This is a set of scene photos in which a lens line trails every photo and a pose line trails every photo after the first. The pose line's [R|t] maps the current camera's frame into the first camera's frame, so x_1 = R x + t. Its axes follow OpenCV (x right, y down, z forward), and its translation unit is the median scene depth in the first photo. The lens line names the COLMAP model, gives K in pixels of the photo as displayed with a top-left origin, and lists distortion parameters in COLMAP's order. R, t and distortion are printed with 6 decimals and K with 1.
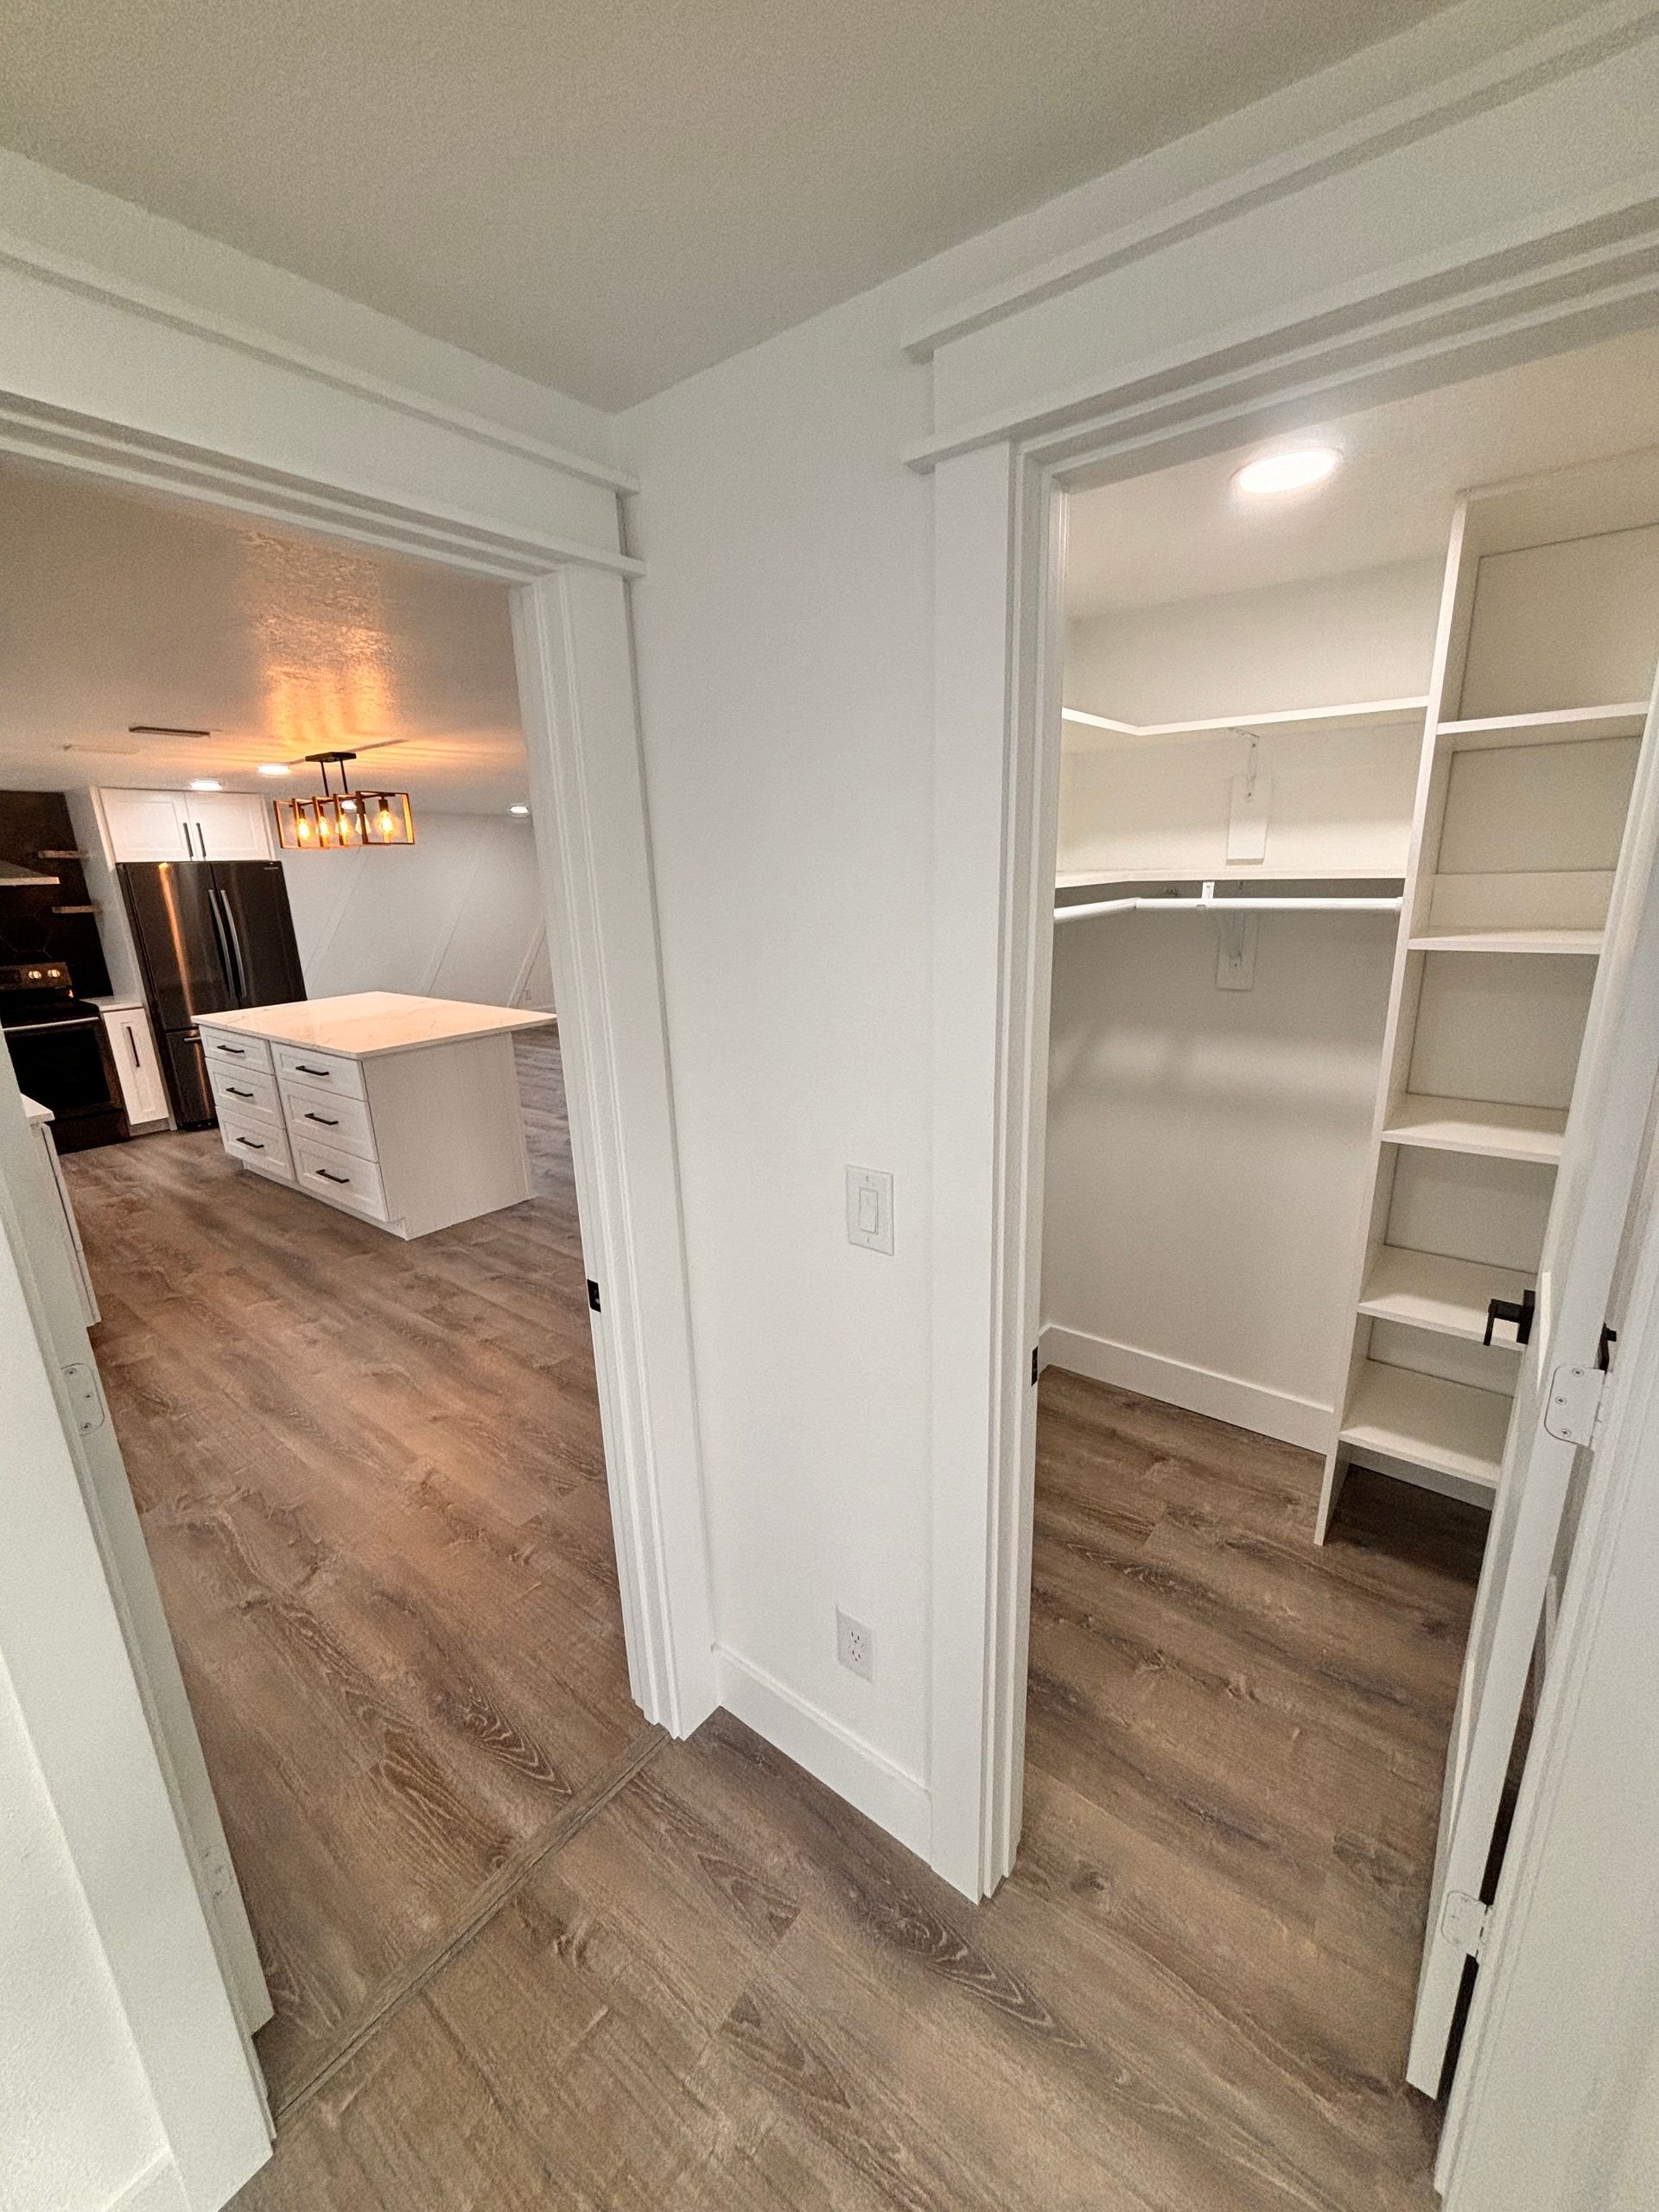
lens RADIAL K [[899.9, 0, 823.5], [0, 899.9, 1111.7], [0, 0, 1]] dist [-0.001353, 0.000094]
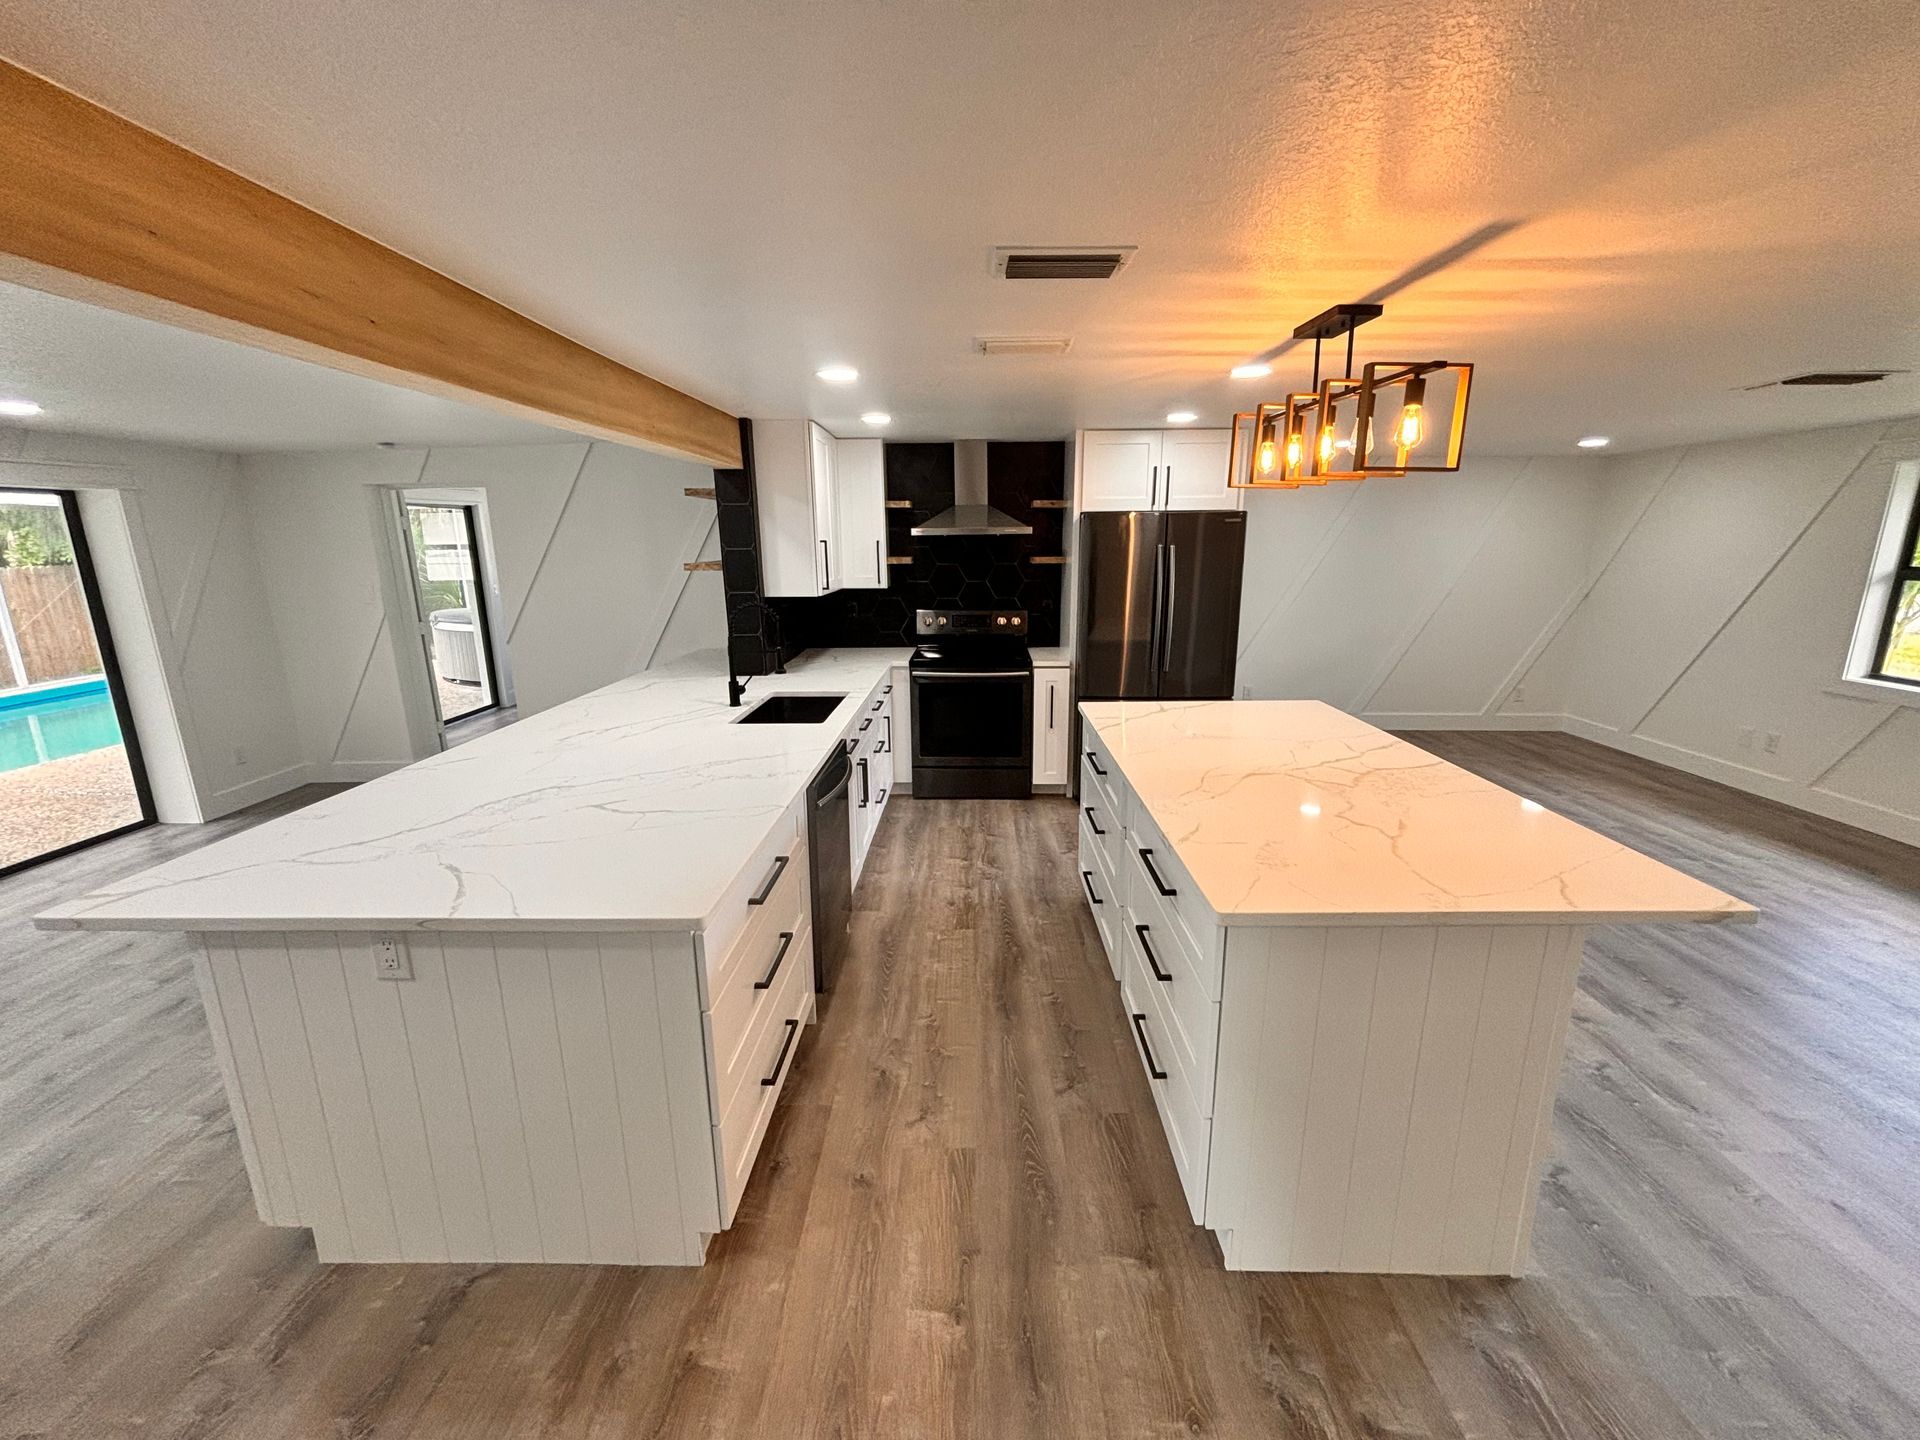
lens RADIAL K [[781.1, 0, 955.8], [0, 781.1, 719.2], [0, 0, 1]] dist [-0.001353, 0.000094]
pose [[0.610408, 0.205108, -0.765070, -0.255713], [-0.221761, 0.971517, 0.083524, -0.133777], [0.760410, 0.118679, 0.638507, 0.511684]]
